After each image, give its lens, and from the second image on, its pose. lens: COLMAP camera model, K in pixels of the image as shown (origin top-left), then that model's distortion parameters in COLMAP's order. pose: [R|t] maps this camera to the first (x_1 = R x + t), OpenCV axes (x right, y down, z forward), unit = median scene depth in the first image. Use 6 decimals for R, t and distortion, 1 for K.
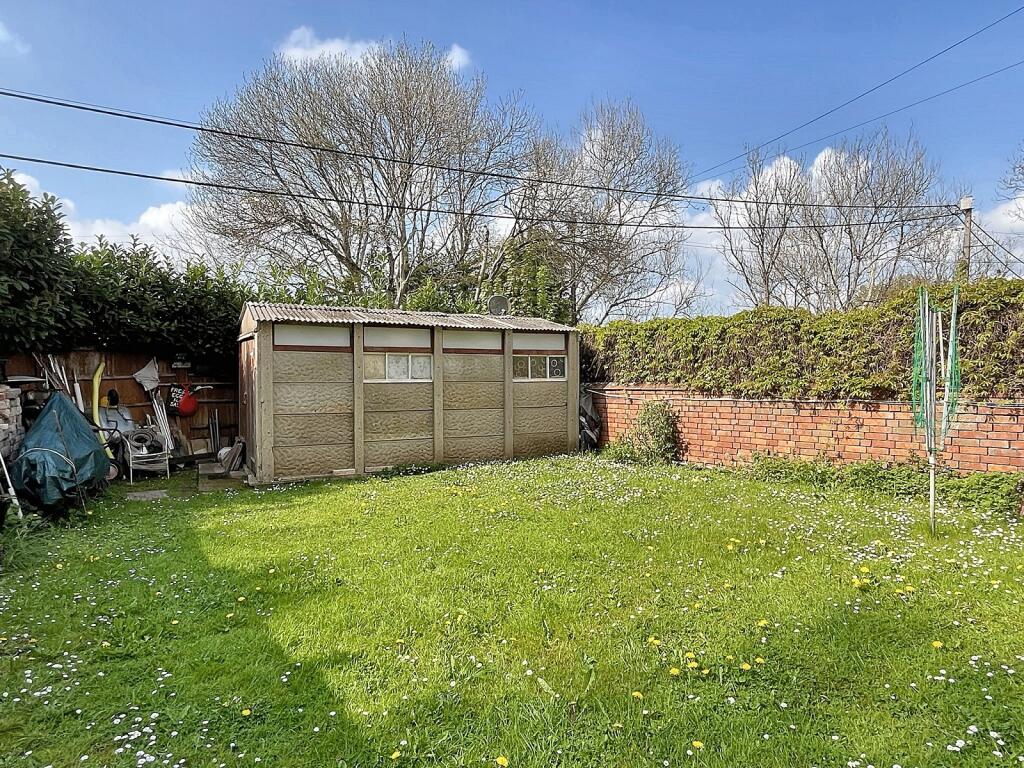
lens RADIAL K [[592.2, 0, 512.0], [0, 592.2, 384.0], [0, 0, 1]] dist [0.001208, 0.000063]
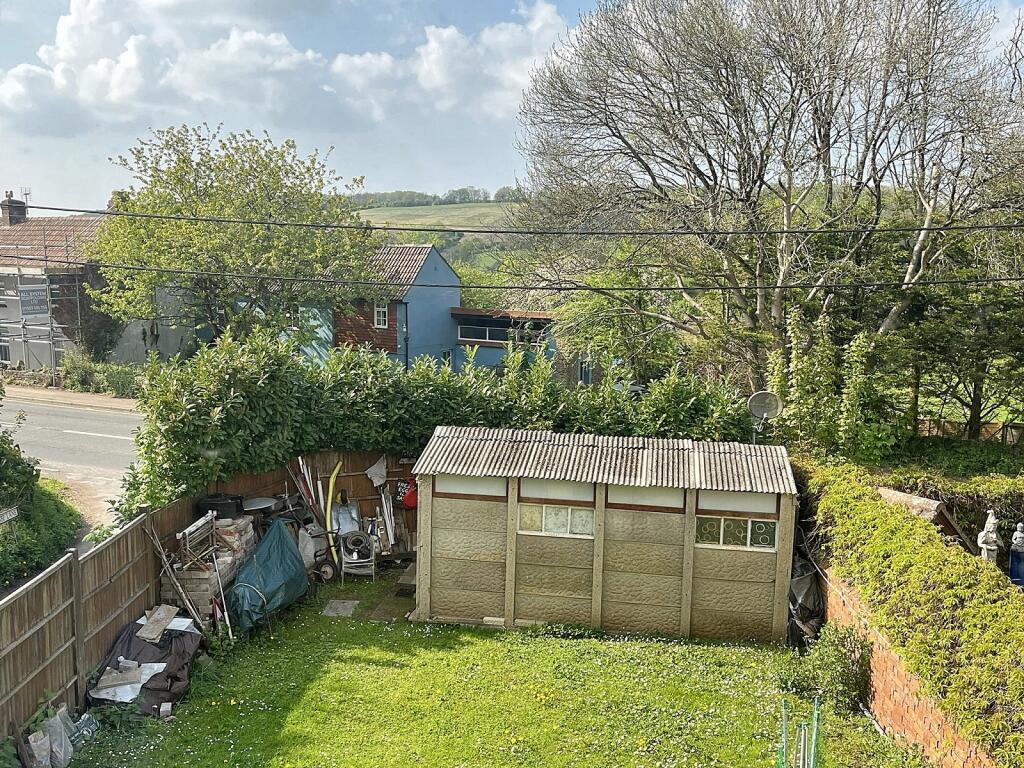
lens RADIAL K [[942.6, 0, 512.0], [0, 942.6, 384.0], [0, 0, 1]] dist [0.004137, -0.002307]
pose [[0.798879, 0.102356, -0.592719, 0.587160], [-0.033947, 0.991517, 0.125469, -0.409864], [0.600533, -0.080113, 0.795576, -0.188870]]
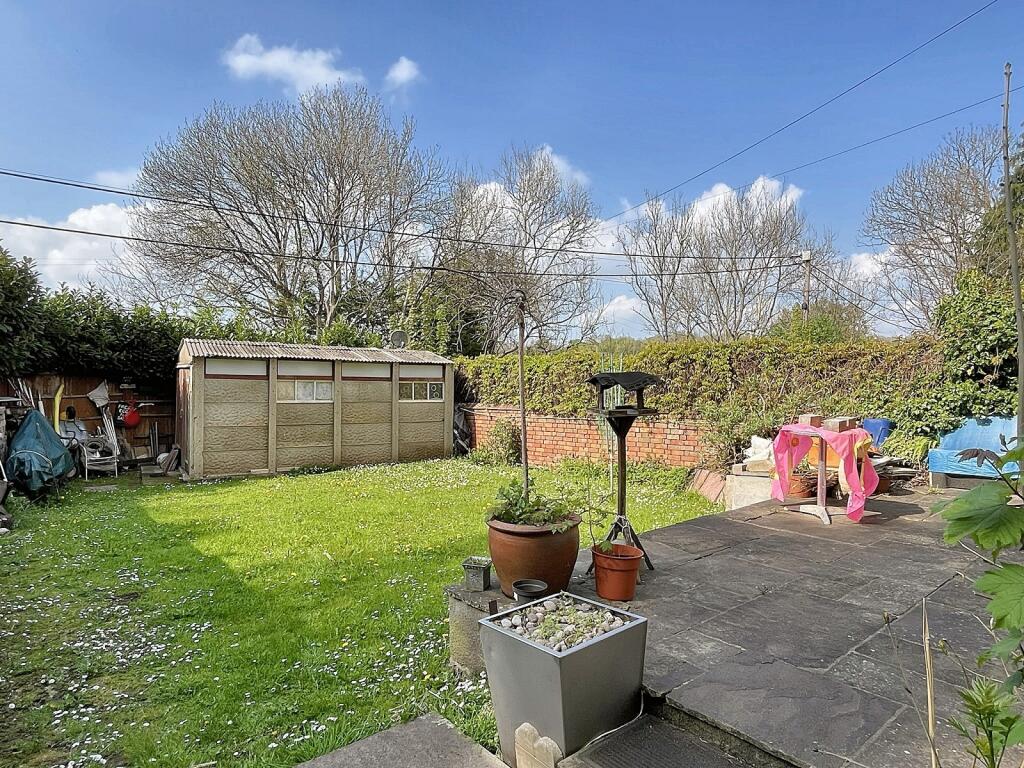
lens RADIAL K [[587.7, 0, 516.9], [0, 587.7, 383.0], [0, 0, 1]] dist [-0.000557, -0.001366]
pose [[0.995203, 0.012123, 0.097074, 0.141337], [-0.009831, 0.999662, -0.024051, -0.018883], [-0.097333, 0.022981, 0.994986, -0.322667]]
